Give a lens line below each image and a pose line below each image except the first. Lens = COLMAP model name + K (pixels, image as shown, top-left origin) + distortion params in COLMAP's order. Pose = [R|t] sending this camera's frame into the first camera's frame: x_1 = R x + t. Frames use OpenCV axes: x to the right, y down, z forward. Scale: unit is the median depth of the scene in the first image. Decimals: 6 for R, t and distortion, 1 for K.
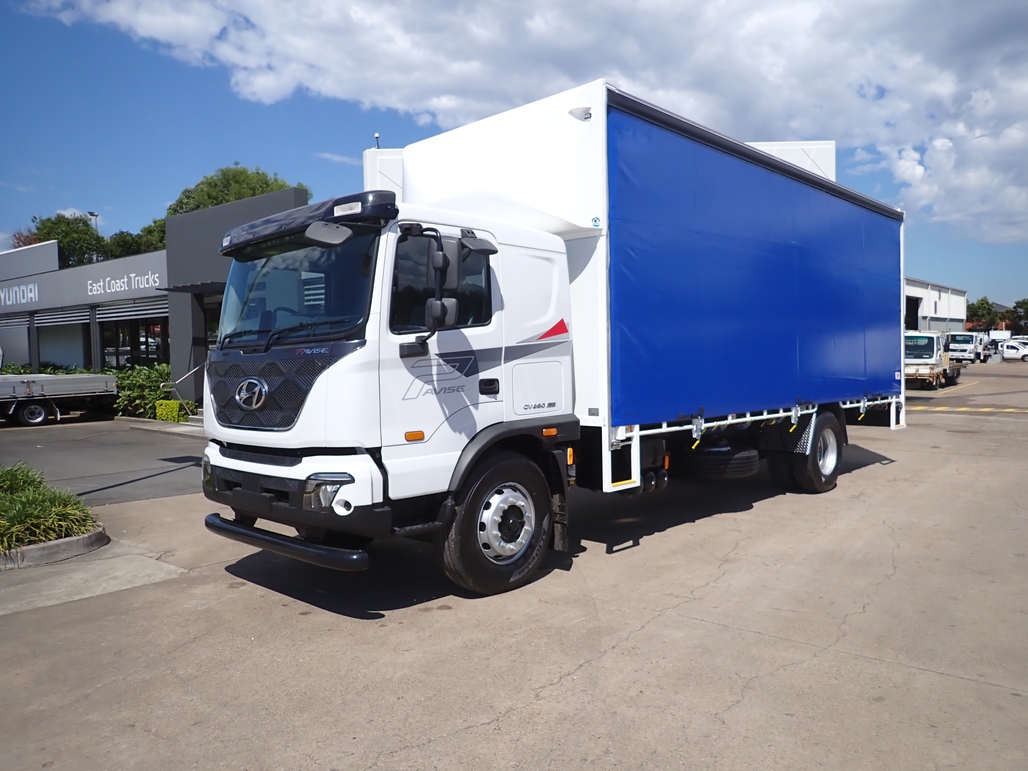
lens RADIAL K [[758.6, 0, 514.0], [0, 758.6, 385.5], [0, 0, 1]] dist [0.005514, -0.014543]
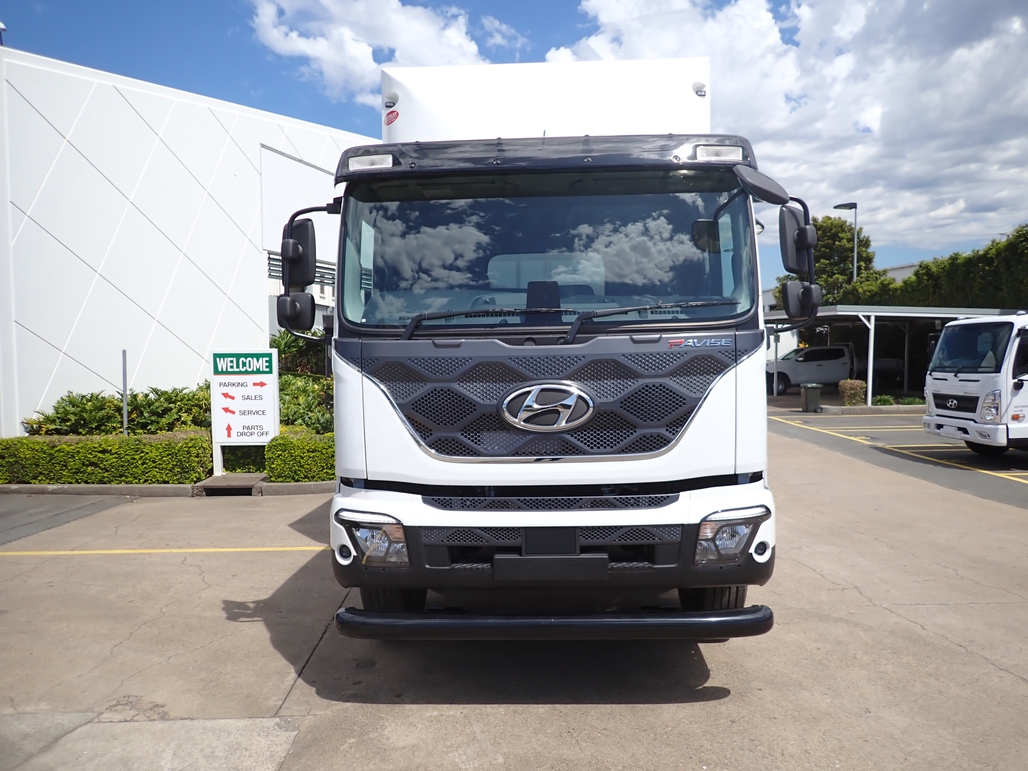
lens RADIAL K [[756.1, 0, 514.0], [0, 756.1, 385.5], [0, 0, 1]] dist [-0.000707, -0.010890]
pose [[0.751681, -0.017076, 0.659306, -0.772818], [0.017661, 0.999827, 0.005760, -0.010754], [-0.659290, 0.007314, 0.751853, 0.515683]]
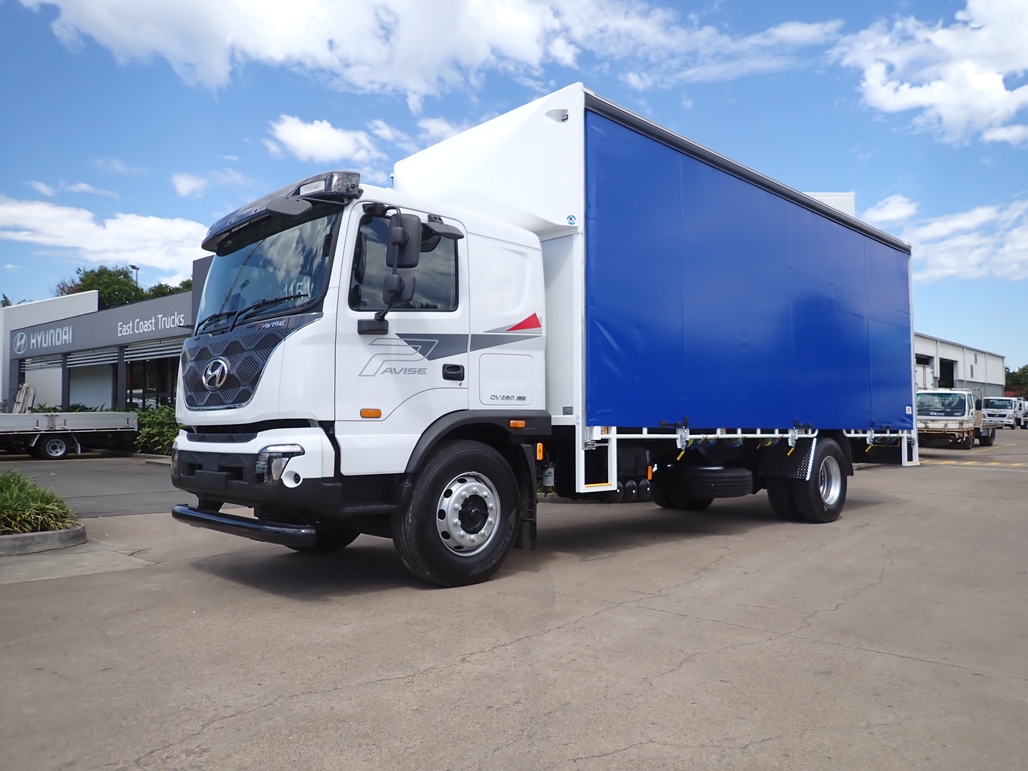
lens RADIAL K [[760.1, 0, 514.0], [0, 760.1, 385.5], [0, 0, 1]] dist [0.003981, -0.011875]
pose [[0.998929, 0.017324, -0.042914, 0.088645], [-0.020848, 0.996325, -0.083072, 0.098753], [0.041317, 0.083878, 0.995619, 0.015840]]
